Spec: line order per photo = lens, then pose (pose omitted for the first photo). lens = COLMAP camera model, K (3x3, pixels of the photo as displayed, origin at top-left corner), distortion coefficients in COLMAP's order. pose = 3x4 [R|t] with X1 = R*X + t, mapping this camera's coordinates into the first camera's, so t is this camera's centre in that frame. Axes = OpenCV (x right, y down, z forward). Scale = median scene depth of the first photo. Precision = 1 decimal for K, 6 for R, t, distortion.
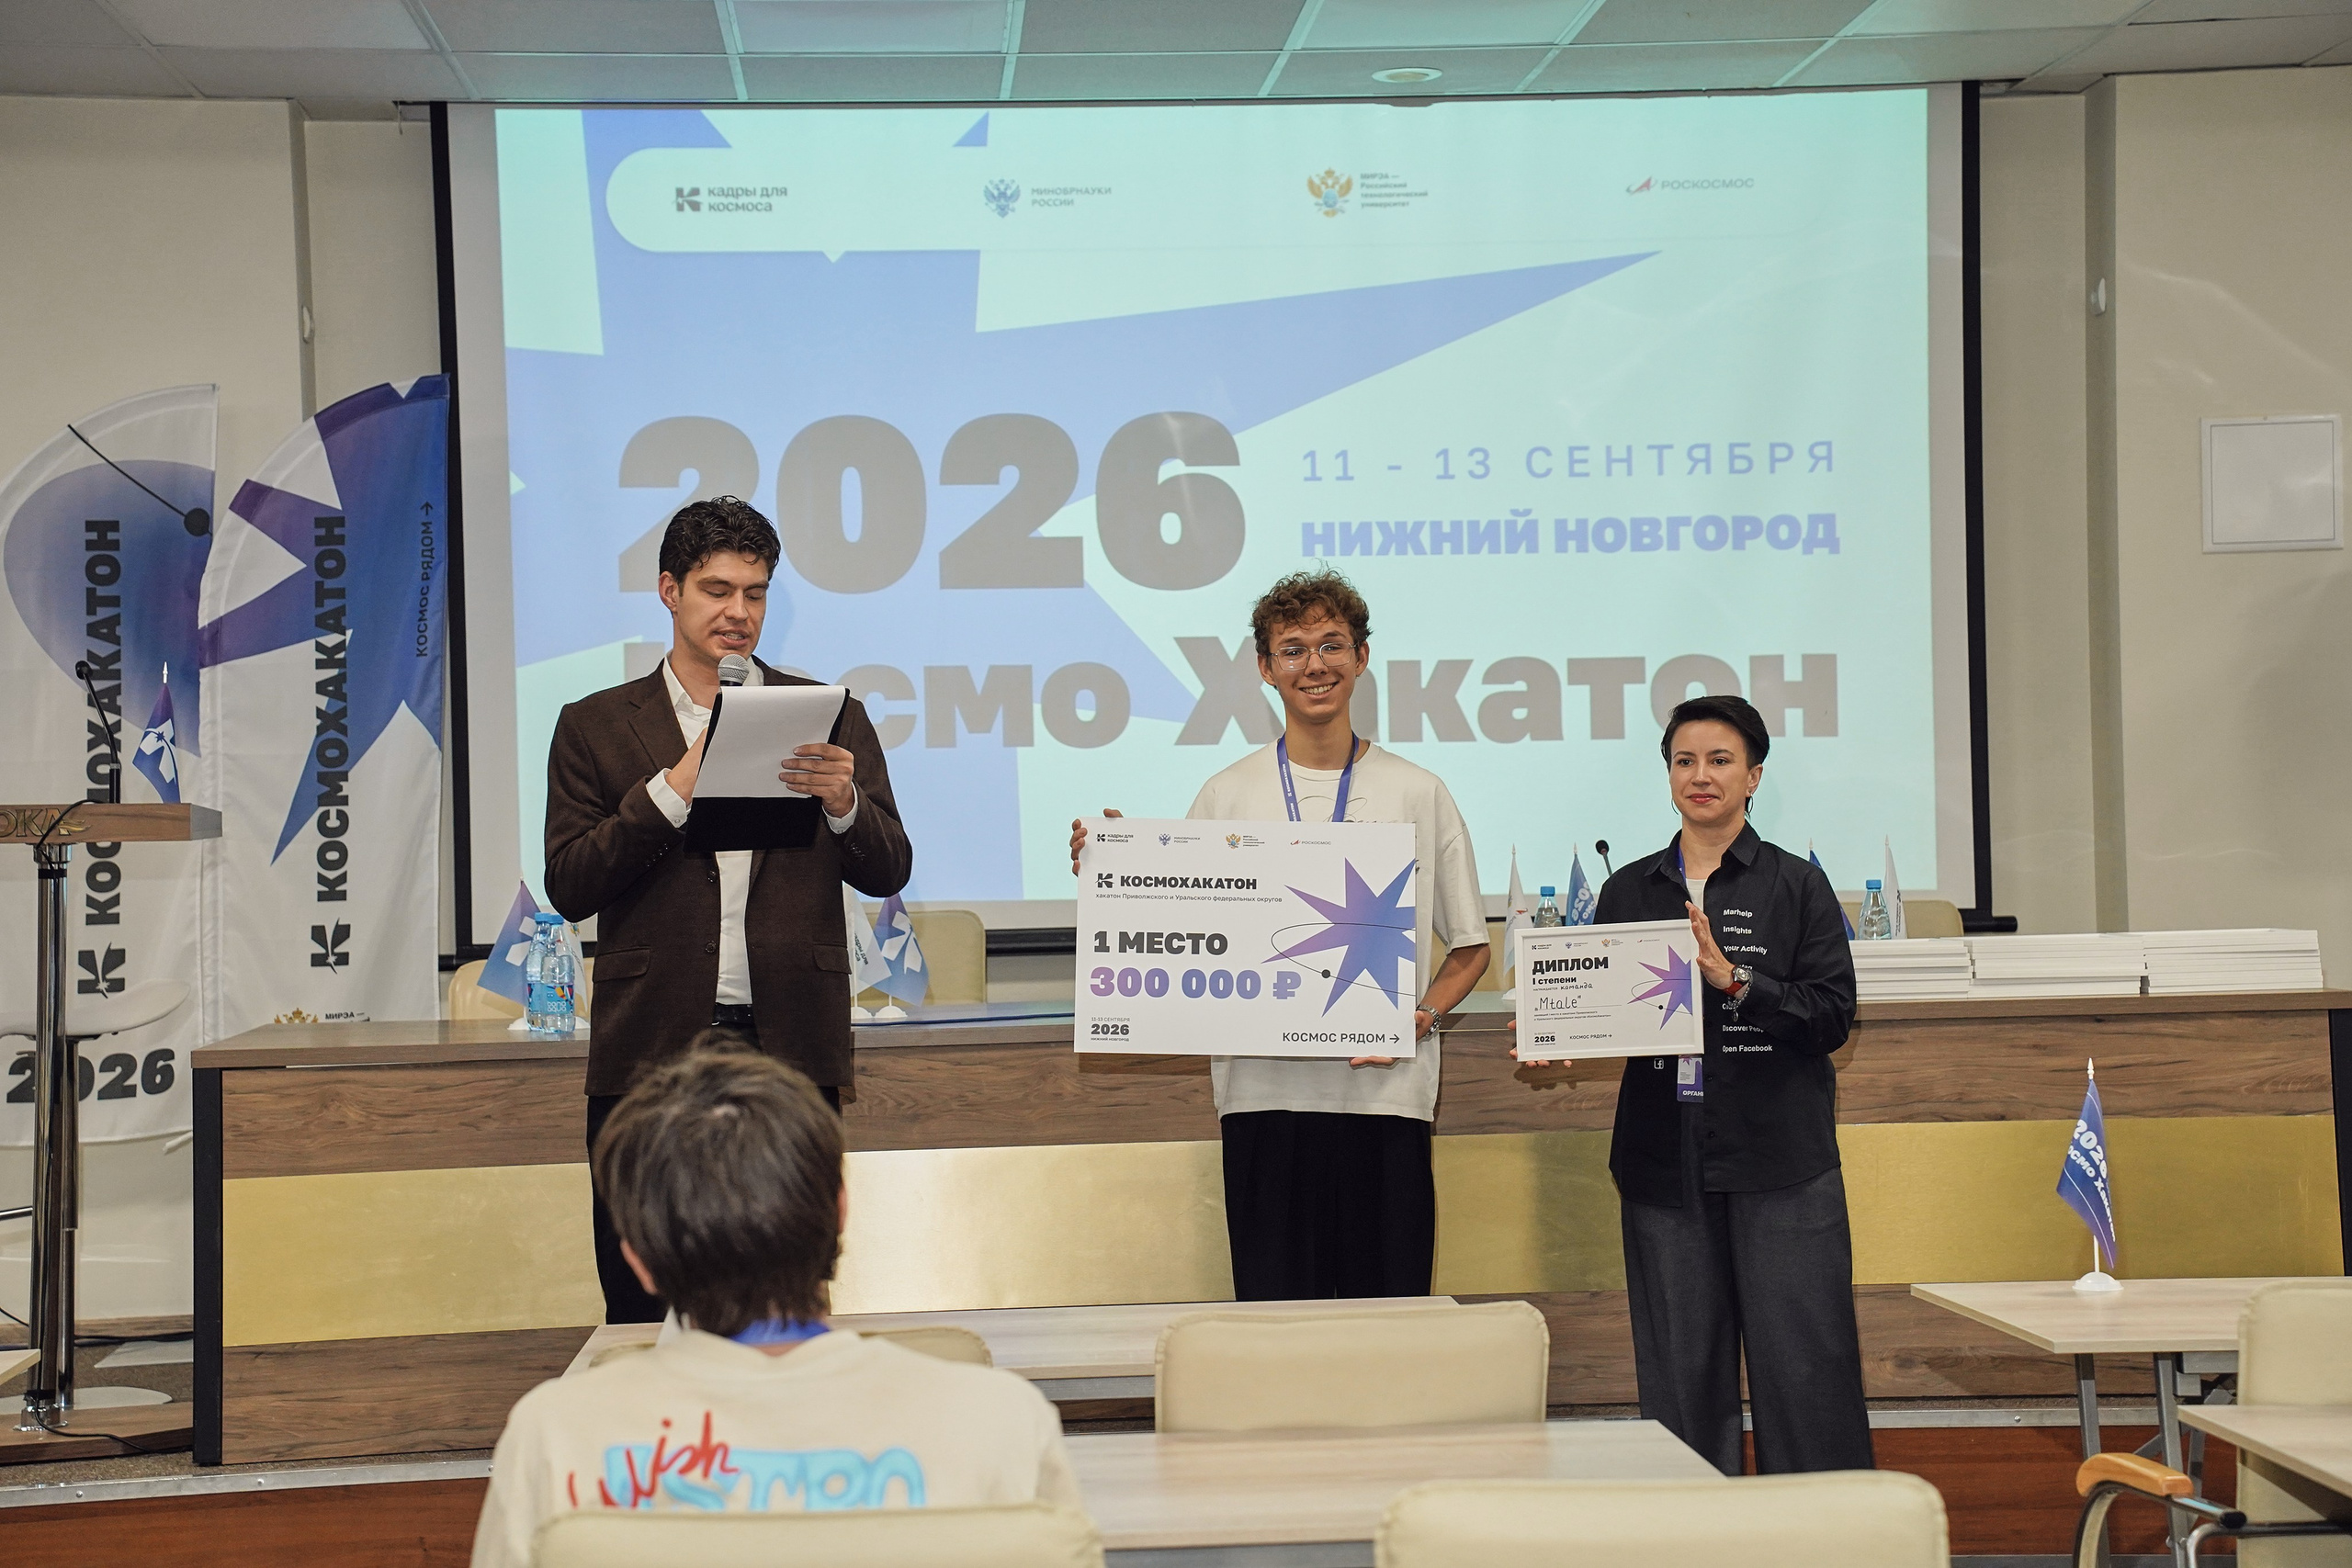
lens RADIAL K [[3975.9, 0, 1168.6], [0, 3975.9, 773.7], [0, 0, 1]] dist [0.346358, 0.584167]
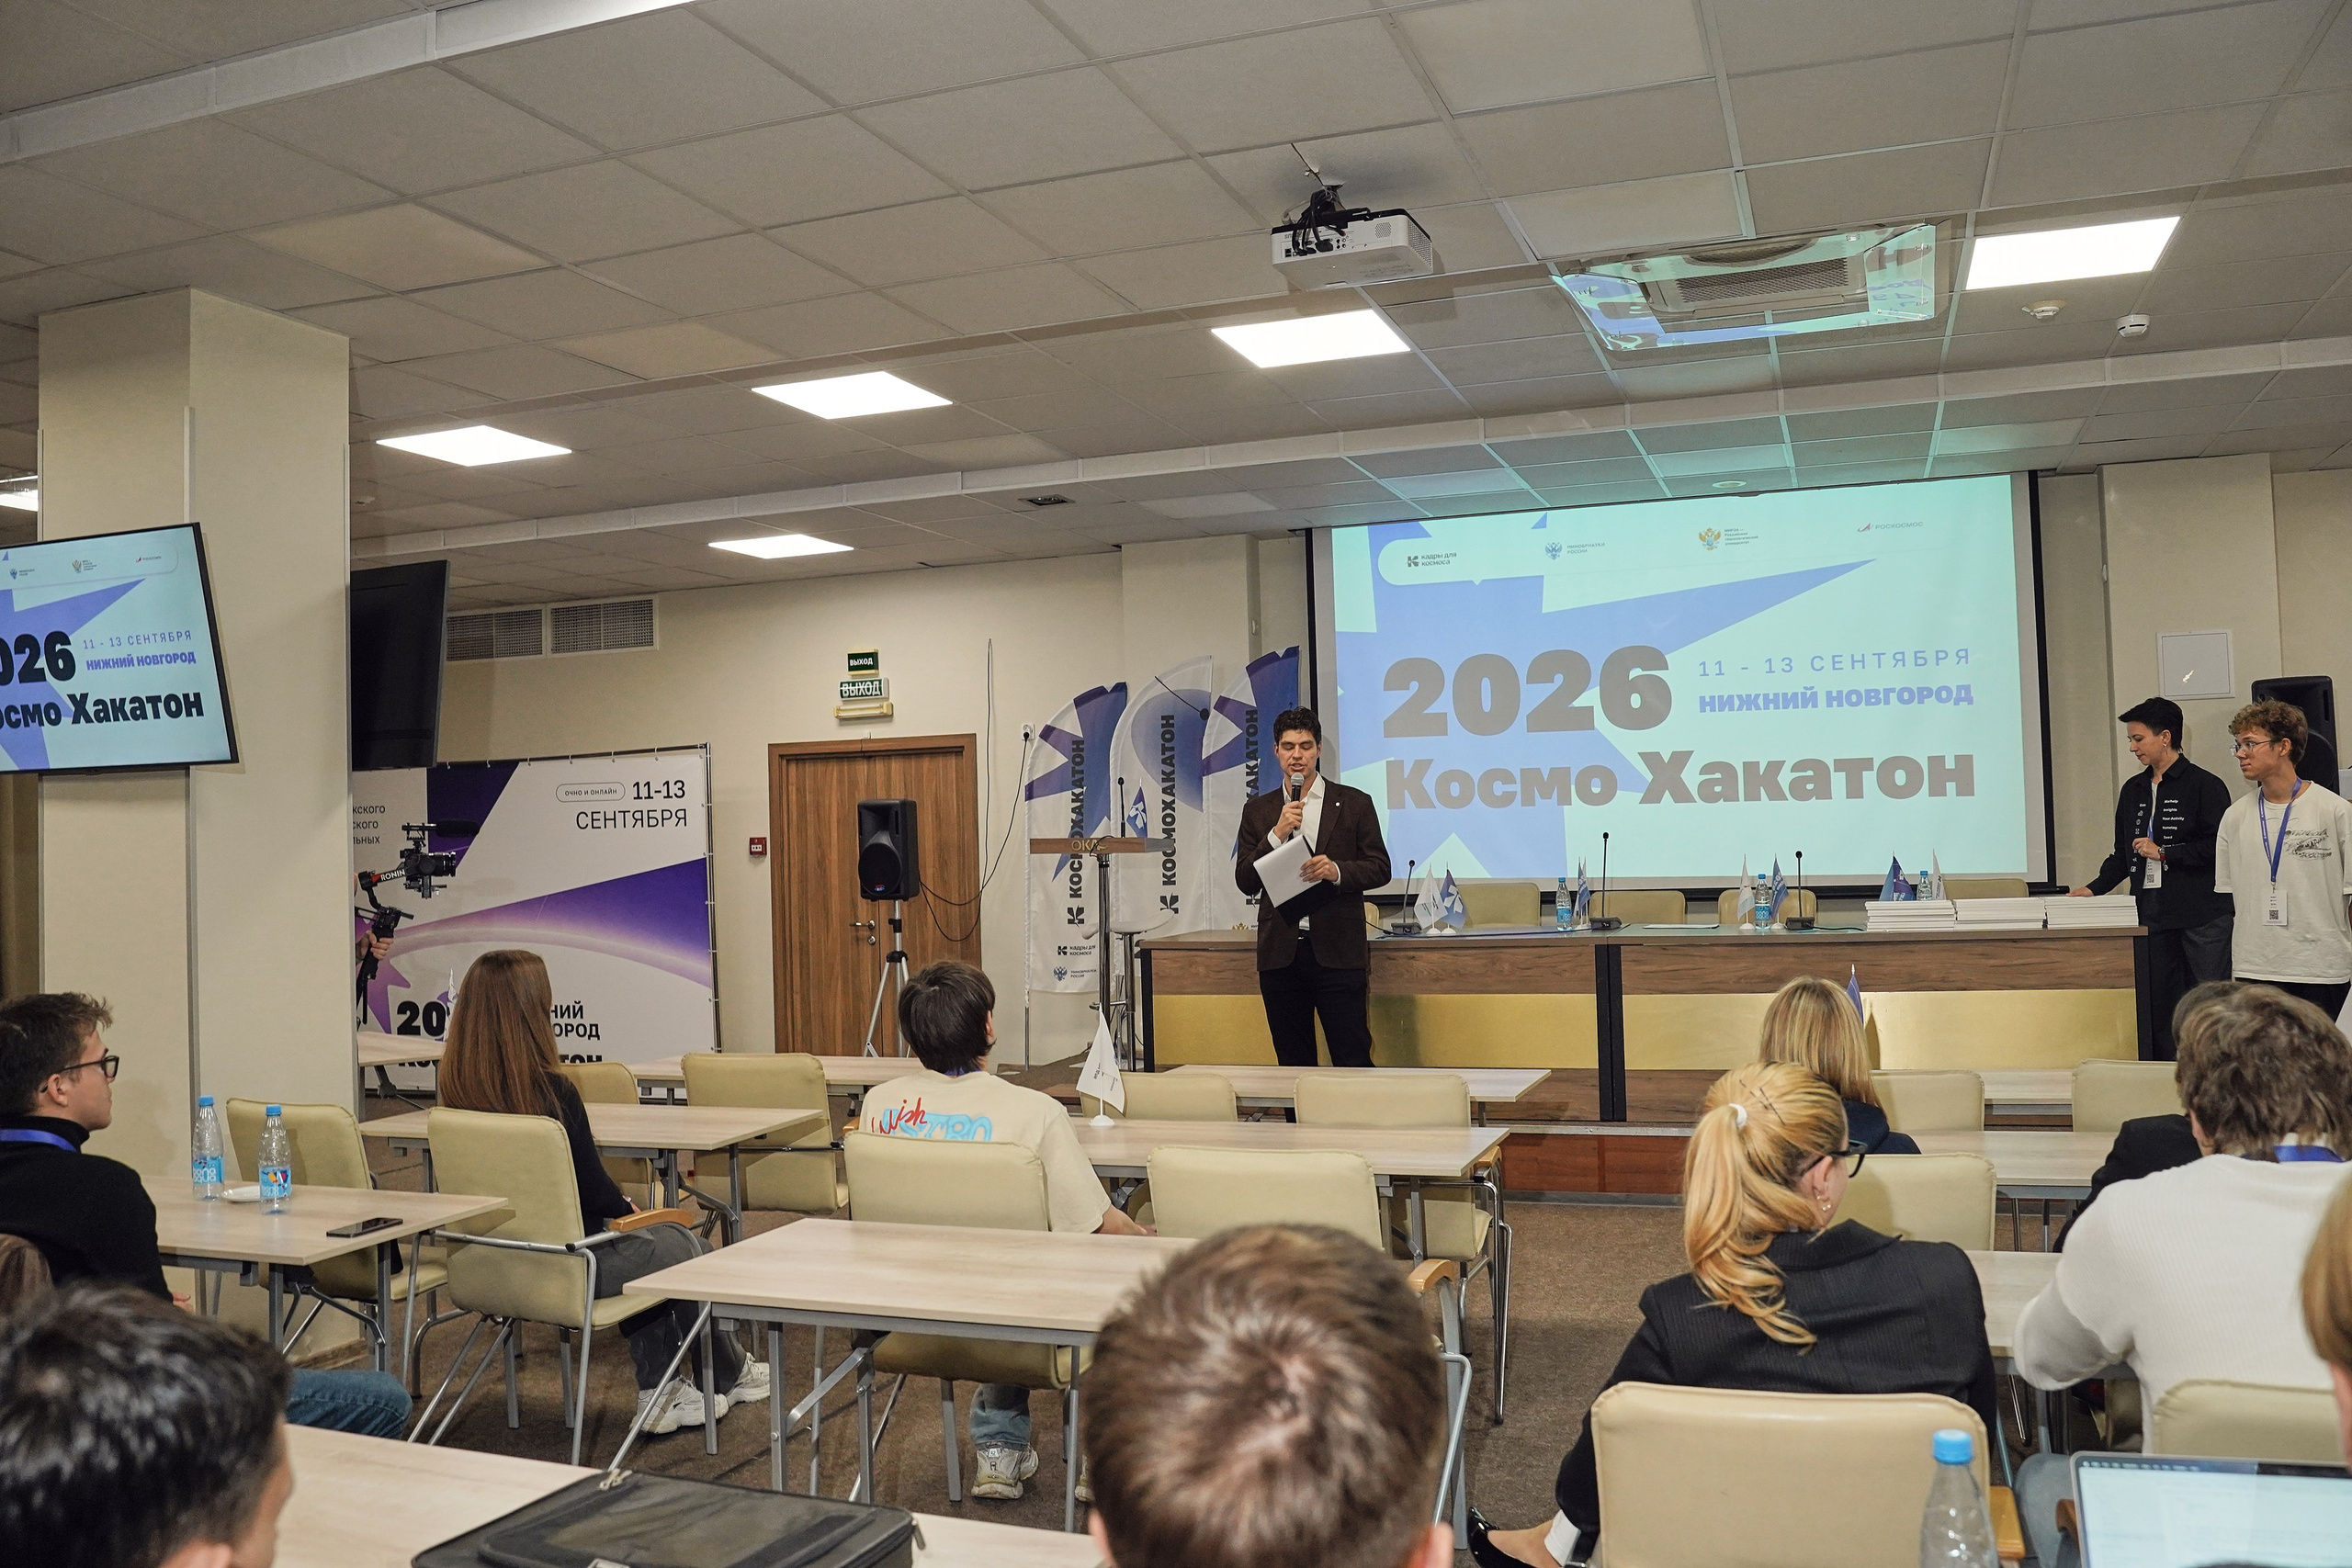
lens RADIAL K [[1898.2, 0, 1169.3], [0, 1898.2, 769.9], [0, 0, 1]] dist [-0.103784, 0.067830]
pose [[0.914214, -0.016716, -0.404886, 0.188339], [0.009795, 0.999768, -0.019160, -0.008971], [0.405113, 0.013551, 0.914166, -0.010765]]
